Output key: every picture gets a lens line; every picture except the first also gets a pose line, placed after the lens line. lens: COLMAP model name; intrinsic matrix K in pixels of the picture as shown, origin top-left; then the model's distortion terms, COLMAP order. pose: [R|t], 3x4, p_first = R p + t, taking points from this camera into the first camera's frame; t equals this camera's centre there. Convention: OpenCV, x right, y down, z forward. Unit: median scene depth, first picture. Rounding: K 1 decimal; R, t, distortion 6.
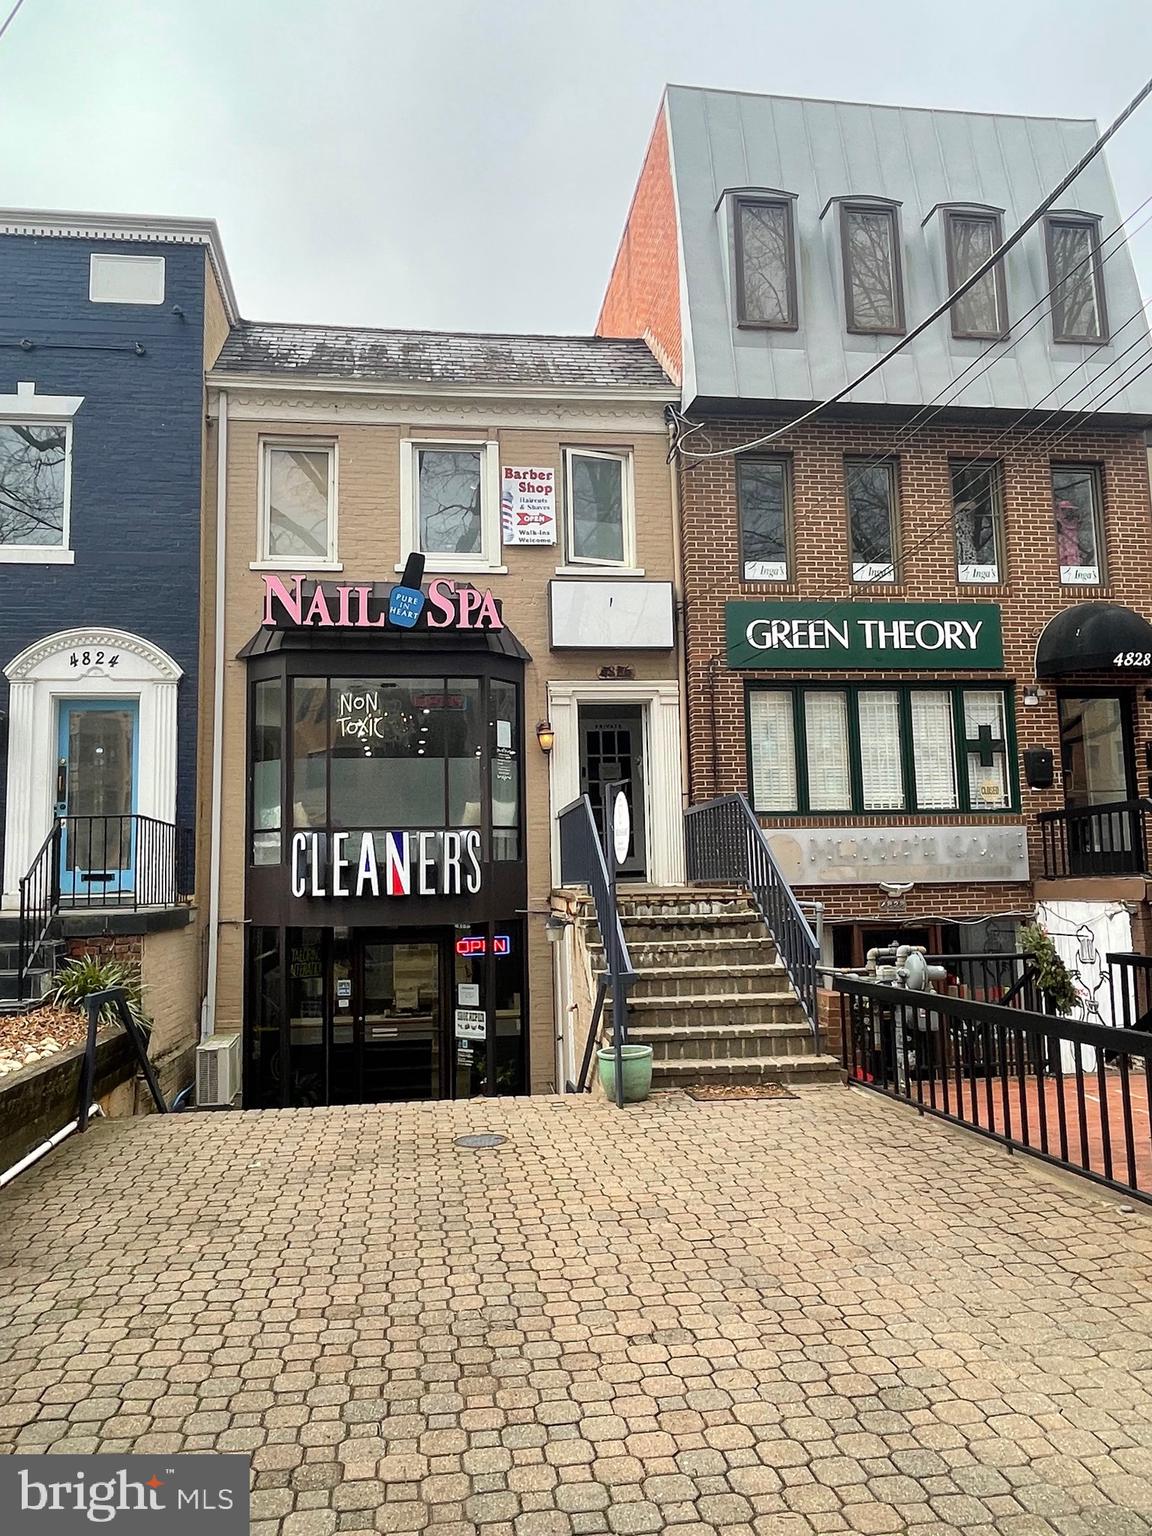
lens RADIAL K [[1149.6, 0, 576.0], [0, 1149.6, 768.0], [0, 0, 1]] dist [0.010529, 0.002401]
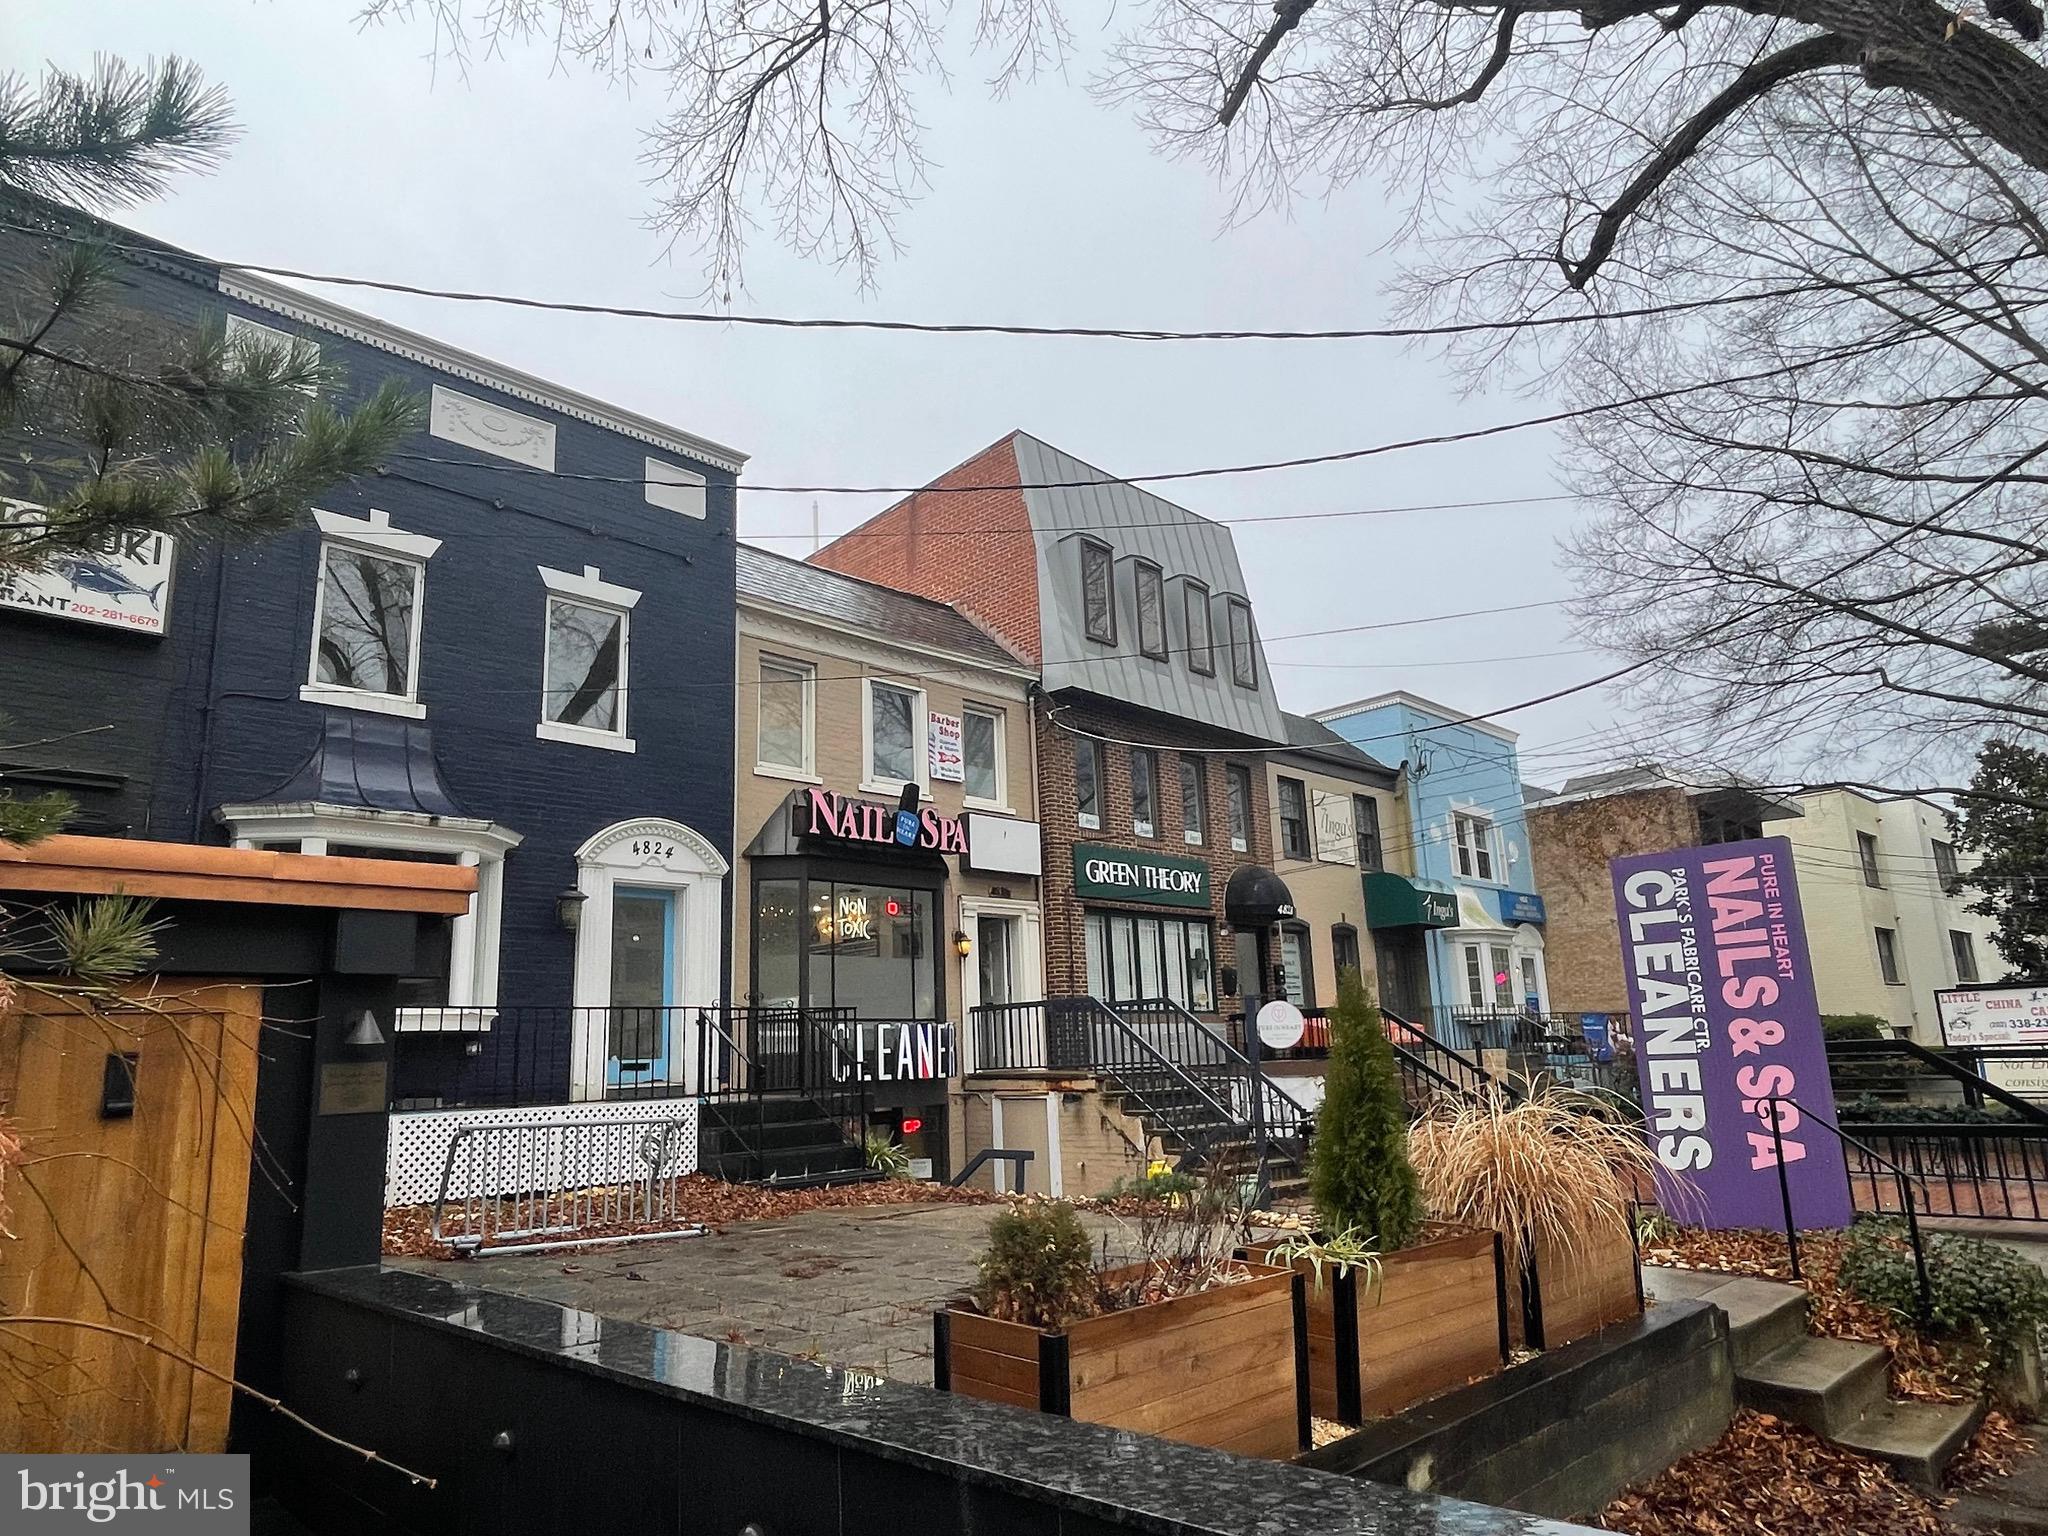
lens RADIAL K [[1260.0, 0, 1018.4], [0, 1260.0, 799.9], [0, 0, 1]] dist [0.034985, -0.000040]
pose [[0.792946, 0.116865, 0.597980, -0.779445], [-0.047215, 0.990268, -0.130921, -0.005569], [-0.607460, 0.075580, 0.790746, -0.081166]]
